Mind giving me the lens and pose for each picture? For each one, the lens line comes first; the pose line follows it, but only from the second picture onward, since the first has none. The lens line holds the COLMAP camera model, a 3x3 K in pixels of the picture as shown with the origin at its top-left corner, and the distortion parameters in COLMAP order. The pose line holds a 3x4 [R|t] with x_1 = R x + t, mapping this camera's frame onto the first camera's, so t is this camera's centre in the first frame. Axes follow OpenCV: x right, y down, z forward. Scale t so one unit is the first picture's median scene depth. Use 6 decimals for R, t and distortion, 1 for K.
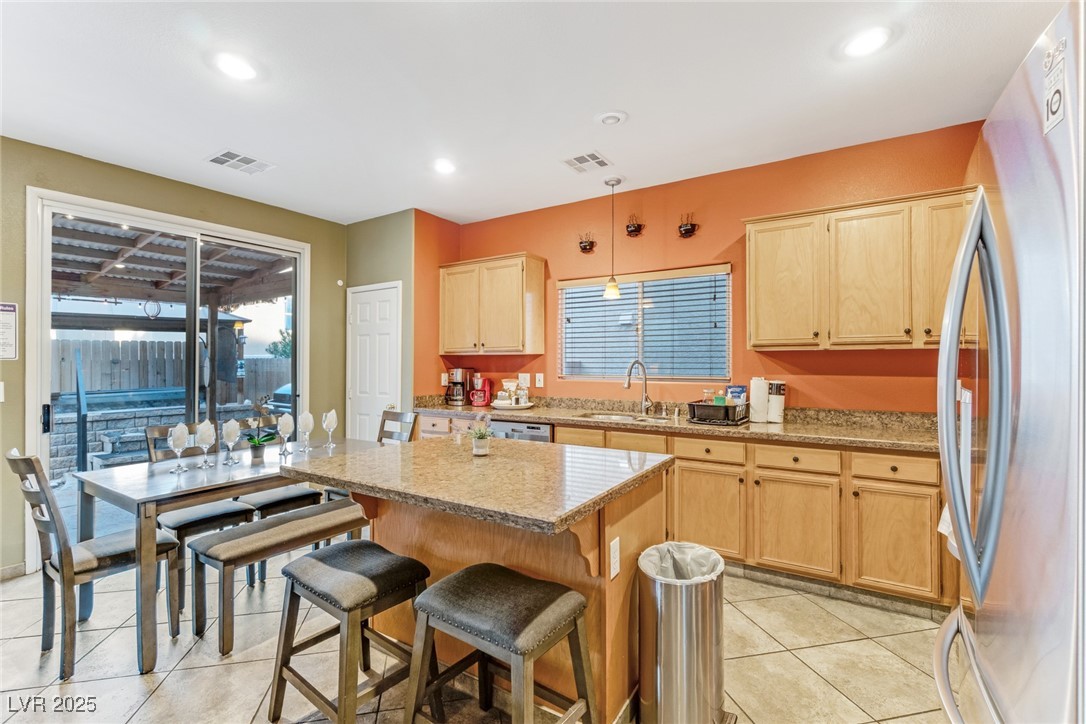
lens RADIAL K [[498.1, 0, 540.0], [0, 498.1, 359.2], [0, 0, 1]] dist [-0.001363, 0.000586]
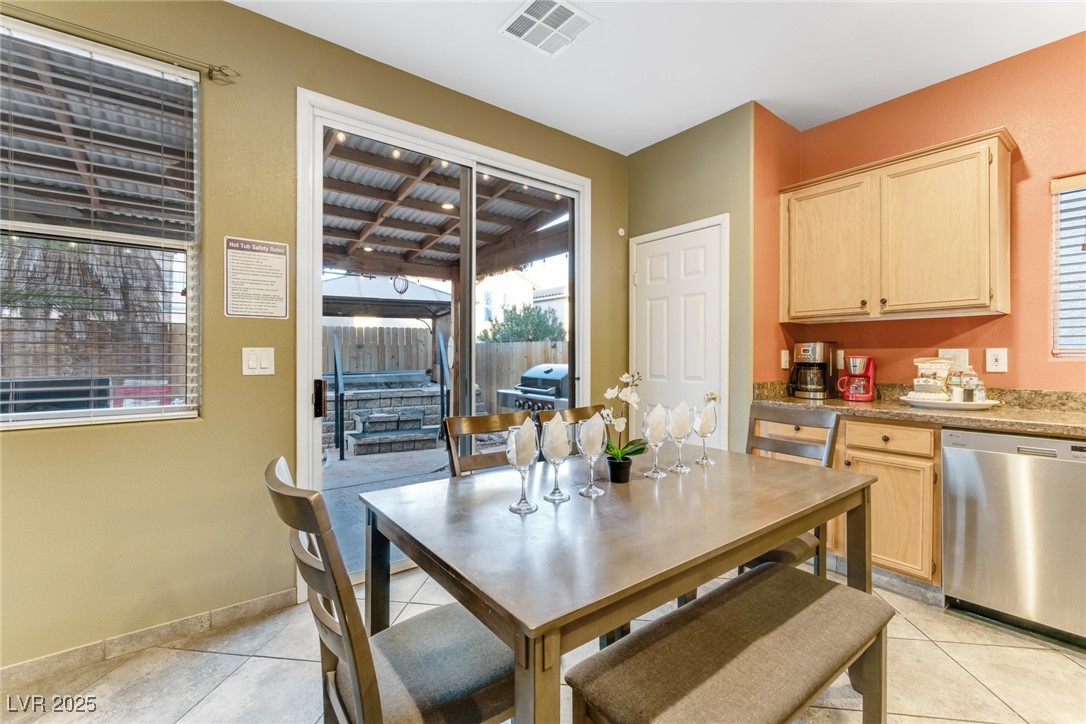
lens RADIAL K [[470.1, 0, 541.6], [0, 470.1, 358.2], [0, 0, 1]] dist [-0.000497, 0.000014]
pose [[0.949438, 0.008586, -0.313838, -0.311367], [-0.004706, 0.999903, 0.013117, 0.033114], [0.313920, -0.010977, 0.949386, 0.299720]]
